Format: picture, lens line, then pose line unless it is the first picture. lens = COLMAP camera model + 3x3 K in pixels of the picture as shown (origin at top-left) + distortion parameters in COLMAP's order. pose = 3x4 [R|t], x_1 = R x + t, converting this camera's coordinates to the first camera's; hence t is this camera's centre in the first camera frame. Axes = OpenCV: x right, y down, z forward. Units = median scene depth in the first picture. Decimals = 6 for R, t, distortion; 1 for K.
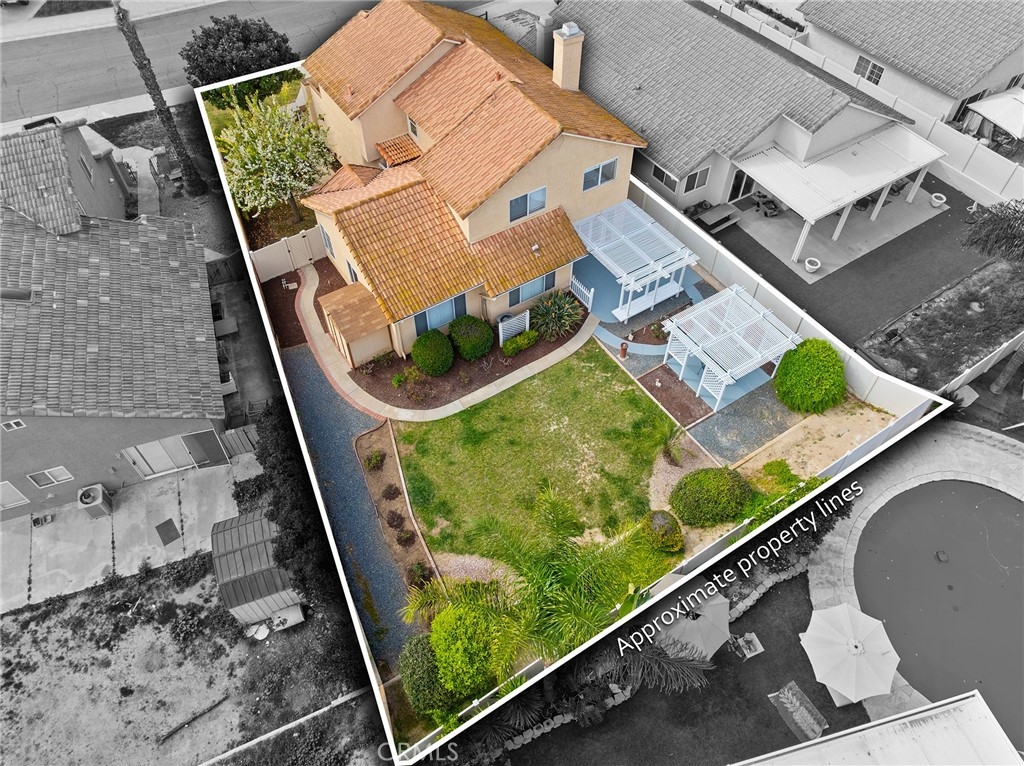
lens RADIAL K [[720.6, 0, 514.4], [0, 720.6, 384.8], [0, 0, 1]] dist [-0.029361, 0.003579]
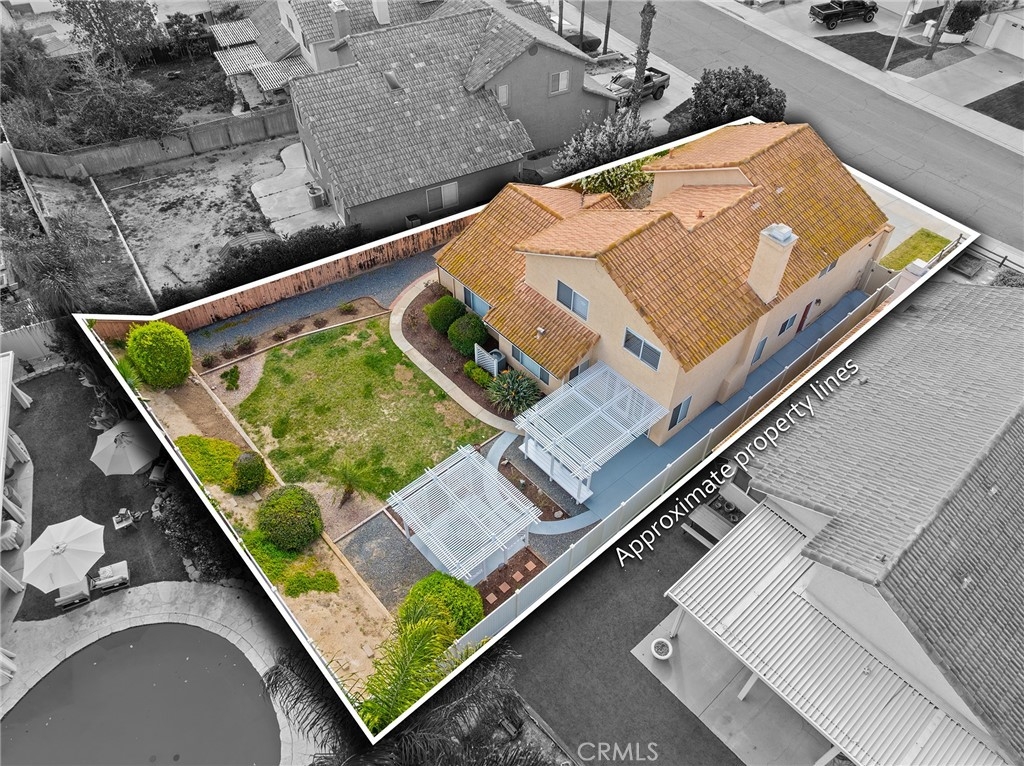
lens RADIAL K [[721.3, 0, 514.9], [0, 721.3, 383.3], [0, 0, 1]] dist [-0.047723, 0.023972]
pose [[0.152987, 0.732592, -0.663252, 0.768418], [-0.776989, 0.503885, 0.377343, -0.521156], [0.610641, 0.457611, 0.646304, 0.381964]]
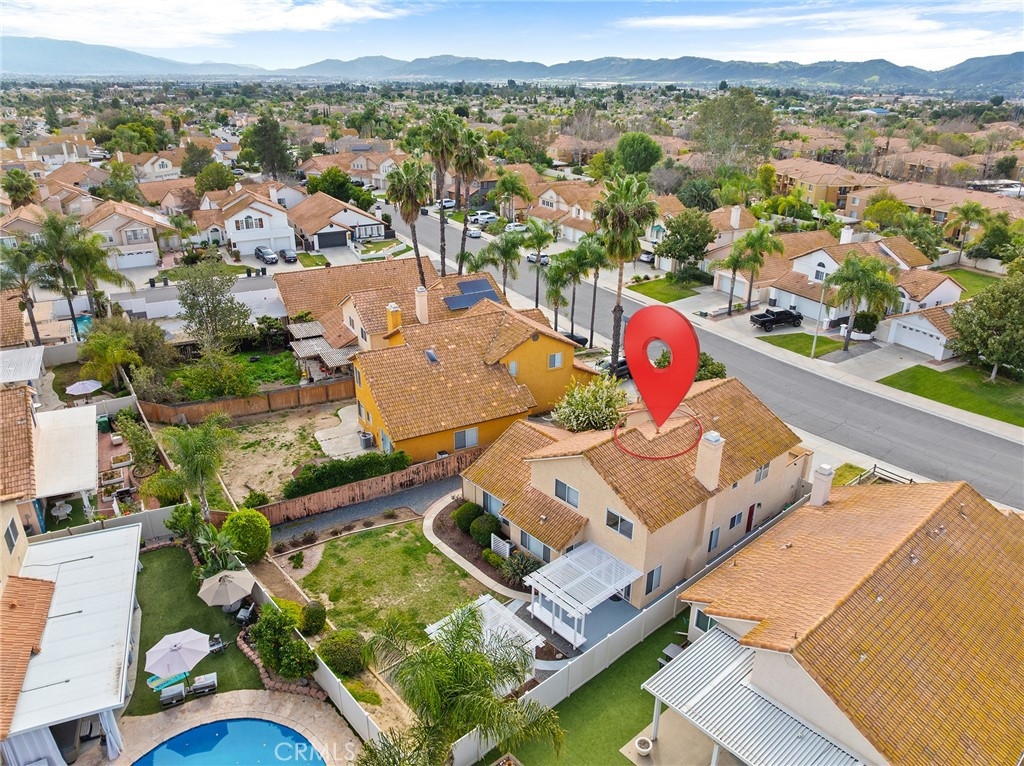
lens RADIAL K [[720.6, 0, 514.4], [0, 720.6, 384.8], [0, 0, 1]] dist [-0.029361, 0.003579]
pose [[0.147421, 0.399716, -0.904707, 1.148617], [-0.778910, 0.610645, 0.142871, -0.501539], [0.609563, 0.683623, 0.401364, 0.291623]]
